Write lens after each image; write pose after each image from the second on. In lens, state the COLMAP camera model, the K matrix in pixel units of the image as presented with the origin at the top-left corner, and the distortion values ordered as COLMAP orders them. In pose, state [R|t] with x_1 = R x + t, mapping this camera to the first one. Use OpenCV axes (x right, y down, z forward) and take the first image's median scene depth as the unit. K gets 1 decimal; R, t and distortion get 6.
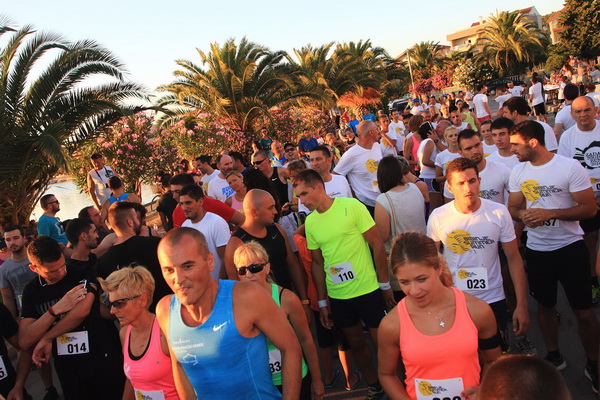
lens RADIAL K [[475.0, 0, 292.0], [0, 475.0, 207.3], [0, 0, 1]] dist [-0.078857, 0.045500]
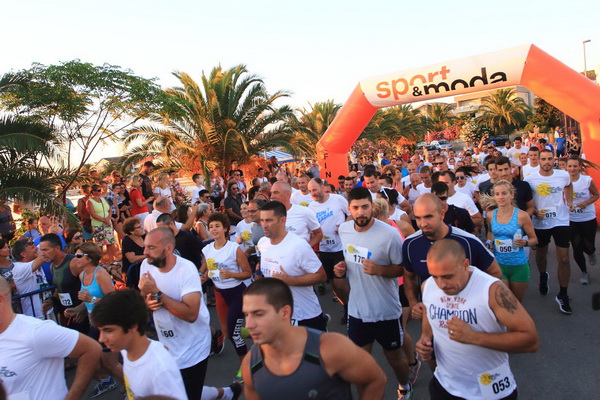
lens RADIAL K [[475.0, 0, 292.0], [0, 475.0, 207.3], [0, 0, 1]] dist [-0.078857, 0.045500]
pose [[0.995919, 0.089884, 0.008122, -0.143838], [-0.088942, 0.992764, -0.080674, 0.099743], [-0.015315, 0.079622, 0.996707, -0.359216]]
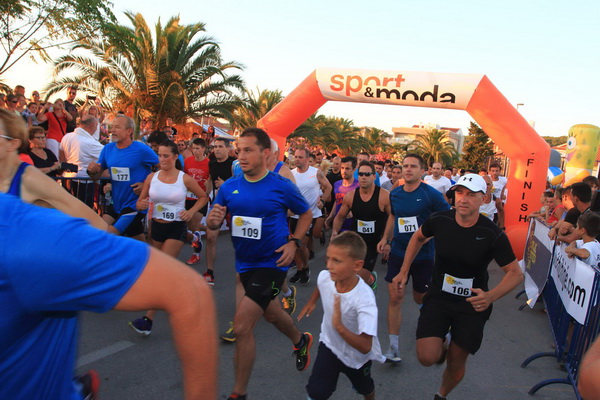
lens RADIAL K [[475.0, 0, 292.0], [0, 475.0, 207.3], [0, 0, 1]] dist [-0.078857, 0.045500]
pose [[0.934982, 0.310498, 0.171463, -0.143762], [-0.294916, 0.949107, -0.110545, 0.110625], [-0.197060, 0.052791, 0.978969, -0.351027]]
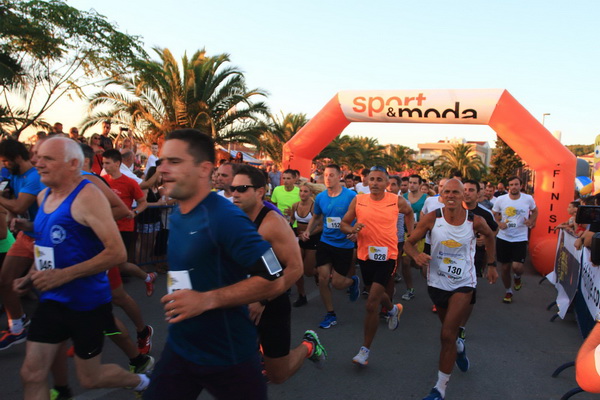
lens RADIAL K [[475.0, 0, 292.0], [0, 475.0, 207.3], [0, 0, 1]] dist [-0.078857, 0.045500]
pose [[0.954658, 0.279319, 0.102996, -0.144807], [-0.264606, 0.954663, -0.136389, 0.111230], [-0.136423, 0.102951, 0.985287, -0.356482]]
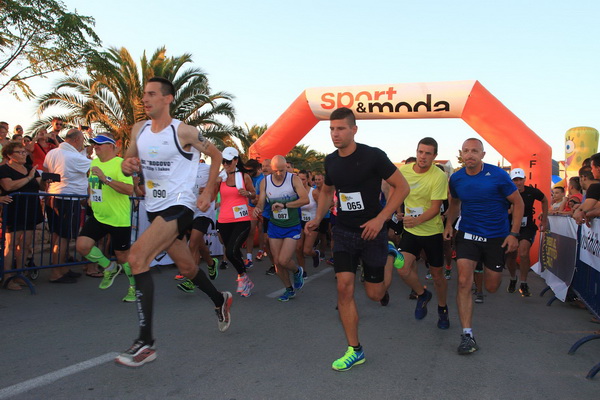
lens RADIAL K [[475.0, 0, 292.0], [0, 475.0, 207.3], [0, 0, 1]] dist [-0.078857, 0.045500]
pose [[0.952689, 0.261030, 0.155716, -0.140667], [-0.227779, 0.952346, -0.202862, 0.120580], [-0.201249, 0.157796, 0.966747, -0.339818]]
